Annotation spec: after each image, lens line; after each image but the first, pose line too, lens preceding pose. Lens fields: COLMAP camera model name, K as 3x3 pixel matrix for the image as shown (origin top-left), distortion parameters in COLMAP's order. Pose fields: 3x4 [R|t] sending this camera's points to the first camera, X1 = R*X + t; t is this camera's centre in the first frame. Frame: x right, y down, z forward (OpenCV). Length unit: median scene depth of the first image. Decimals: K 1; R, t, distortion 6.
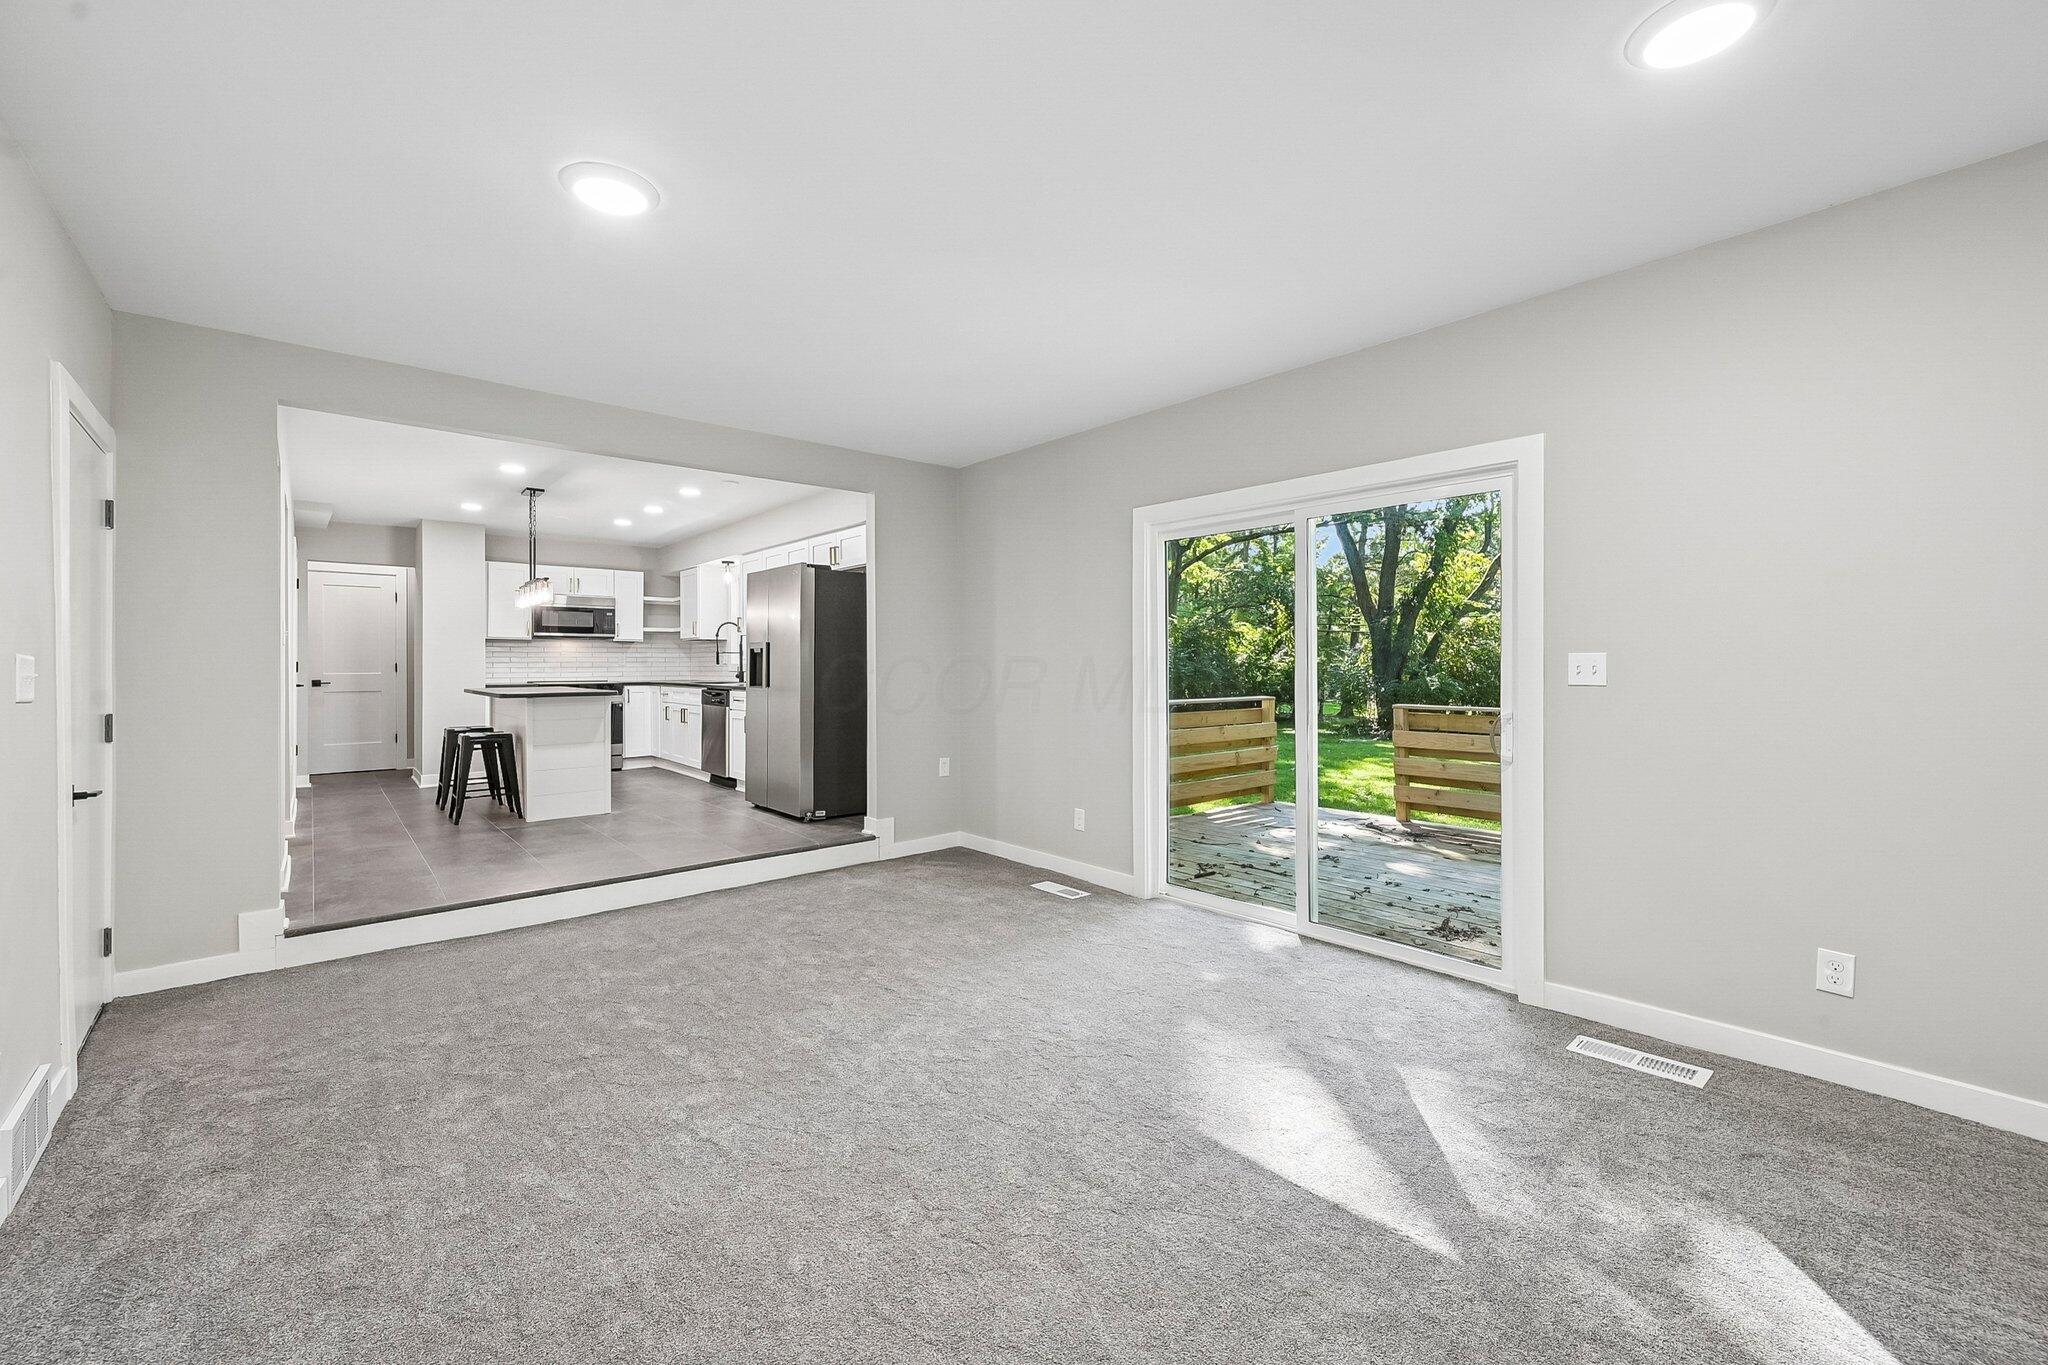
lens RADIAL K [[817.6, 0, 1005.2], [0, 817.6, 678.4], [0, 0, 1]] dist [0.000660, 0.000138]
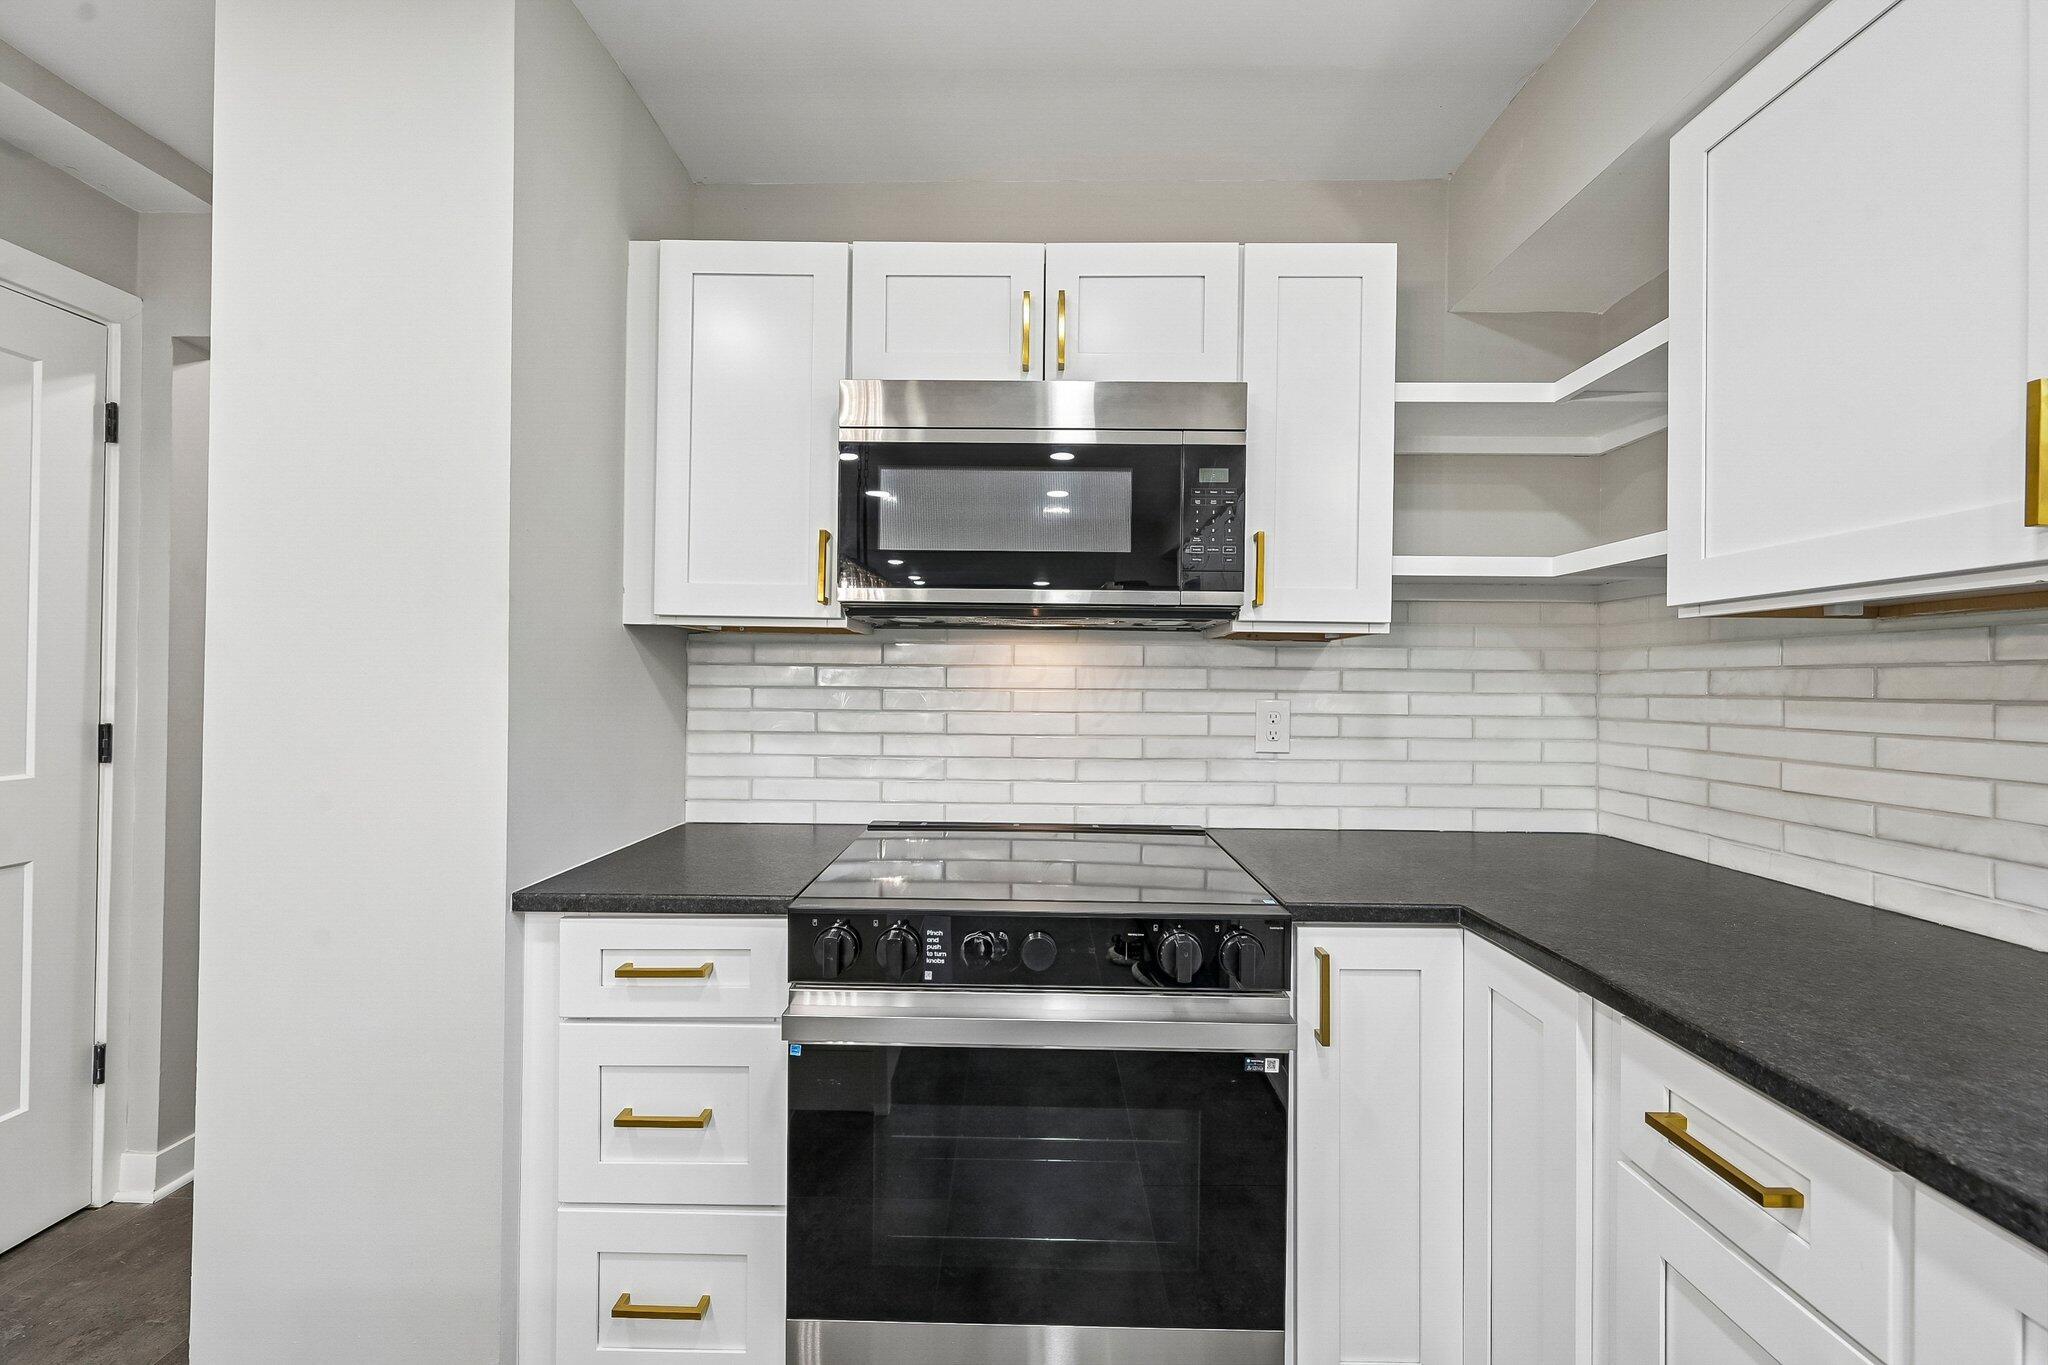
lens RADIAL K [[817.6, 0, 1020.7], [0, 817.6, 675.5], [0, 0, 1]] dist [0.000660, 0.000138]
pose [[0.753617, 0.003619, -0.657304, -0.408063], [-0.020826, 0.999614, -0.018374, -0.032286], [0.656984, 0.027536, 0.753402, 0.858723]]
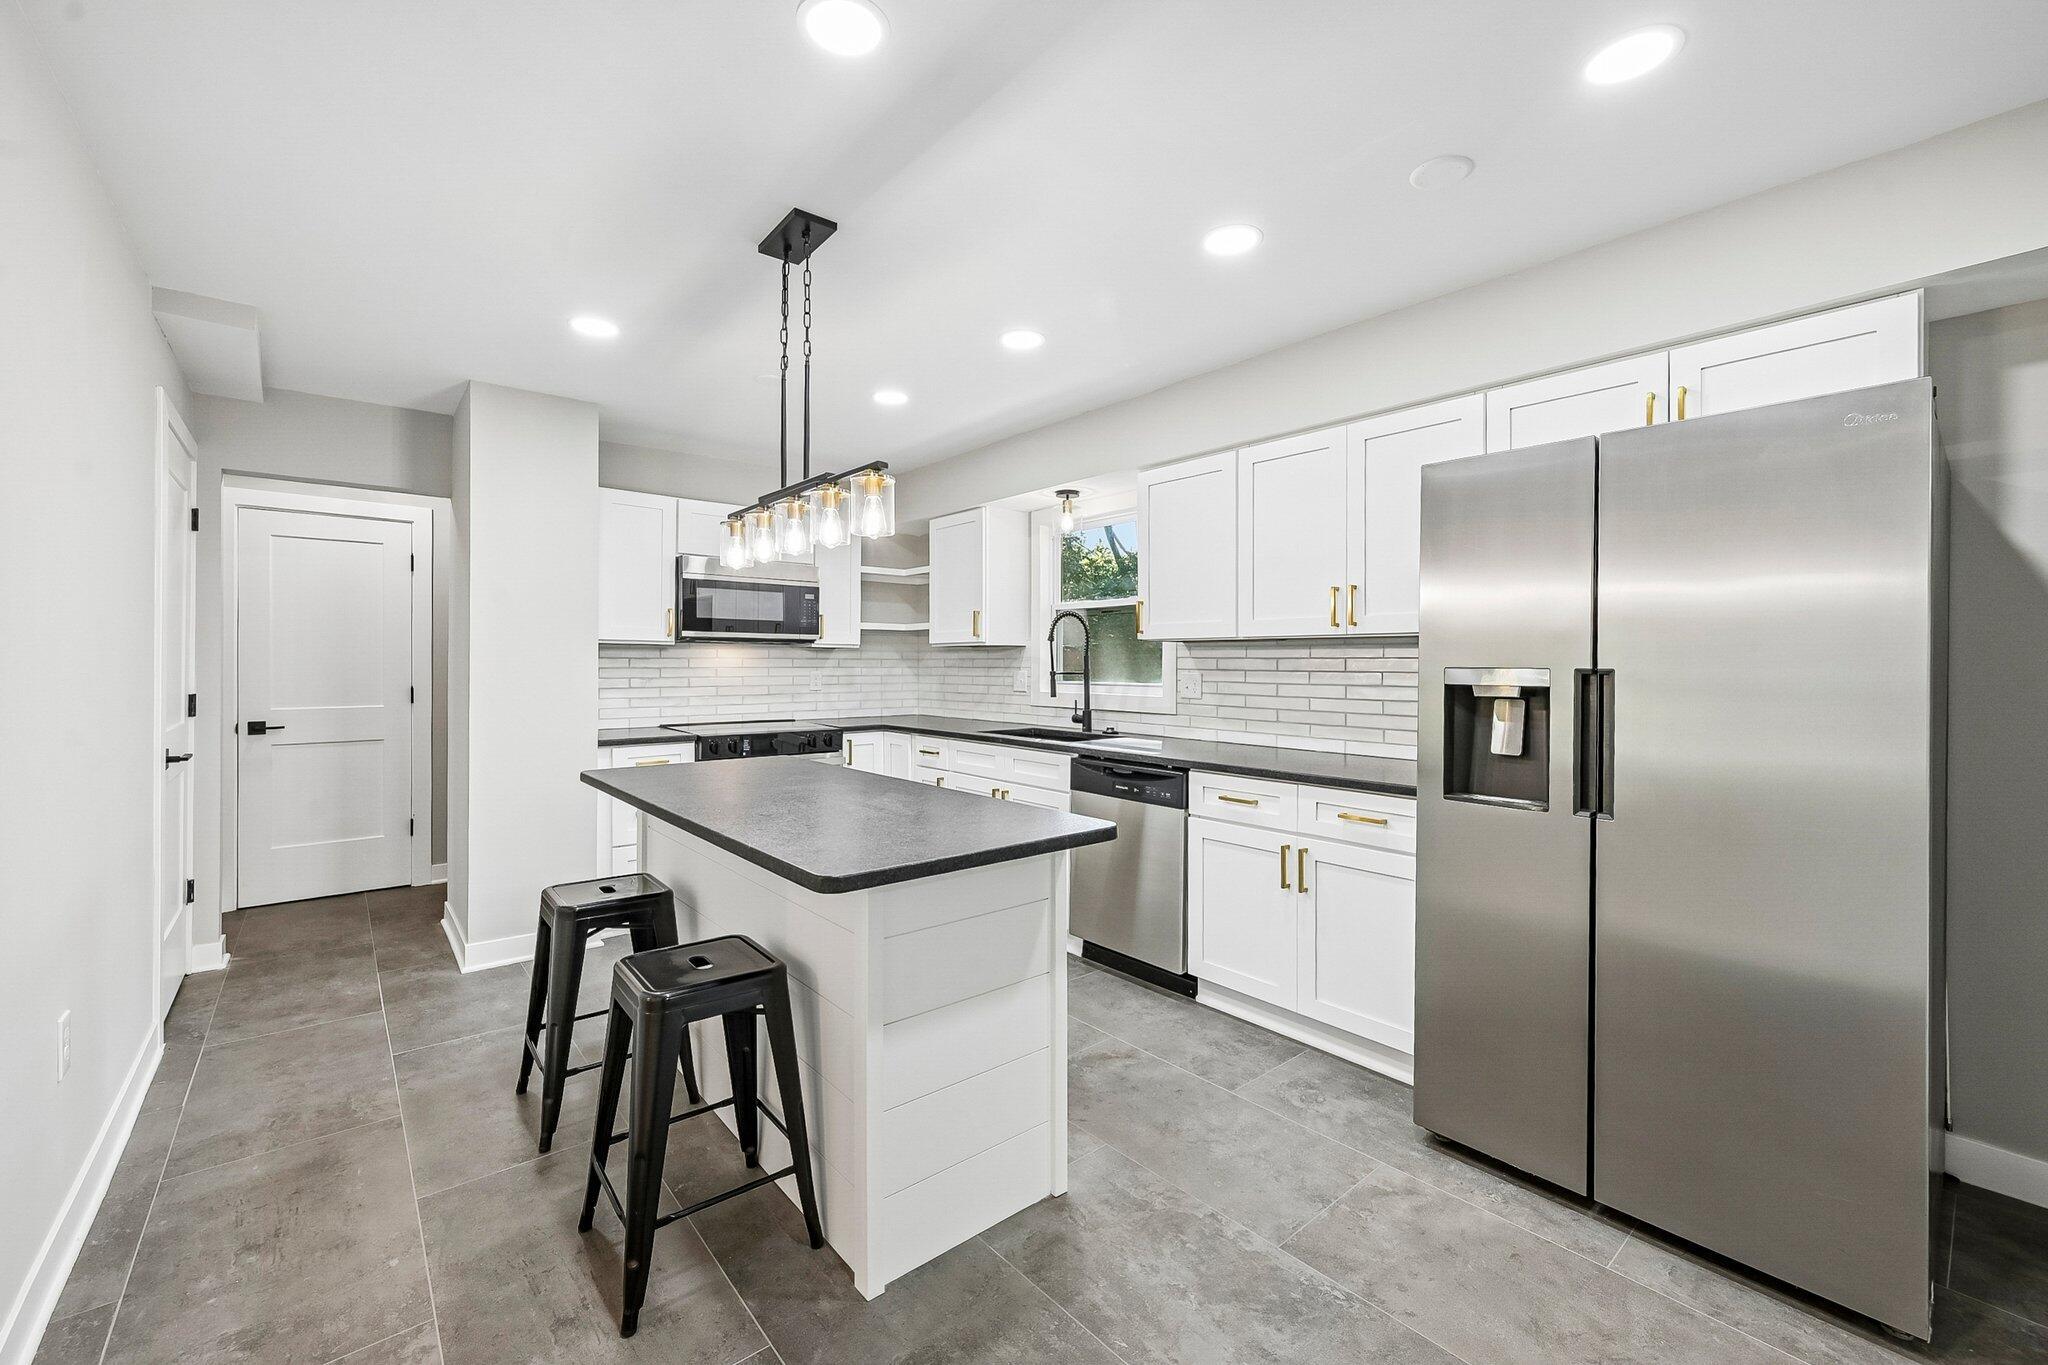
lens RADIAL K [[817.6, 0, 1025.3], [0, 817.6, 662.7], [0, 0, 1]] dist [0.000660, 0.000138]
pose [[0.999987, 0.003662, -0.003639, -0.347752], [-0.003712, 0.999896, -0.013929, -0.029176], [0.003588, 0.013942, 0.999896, 0.474315]]
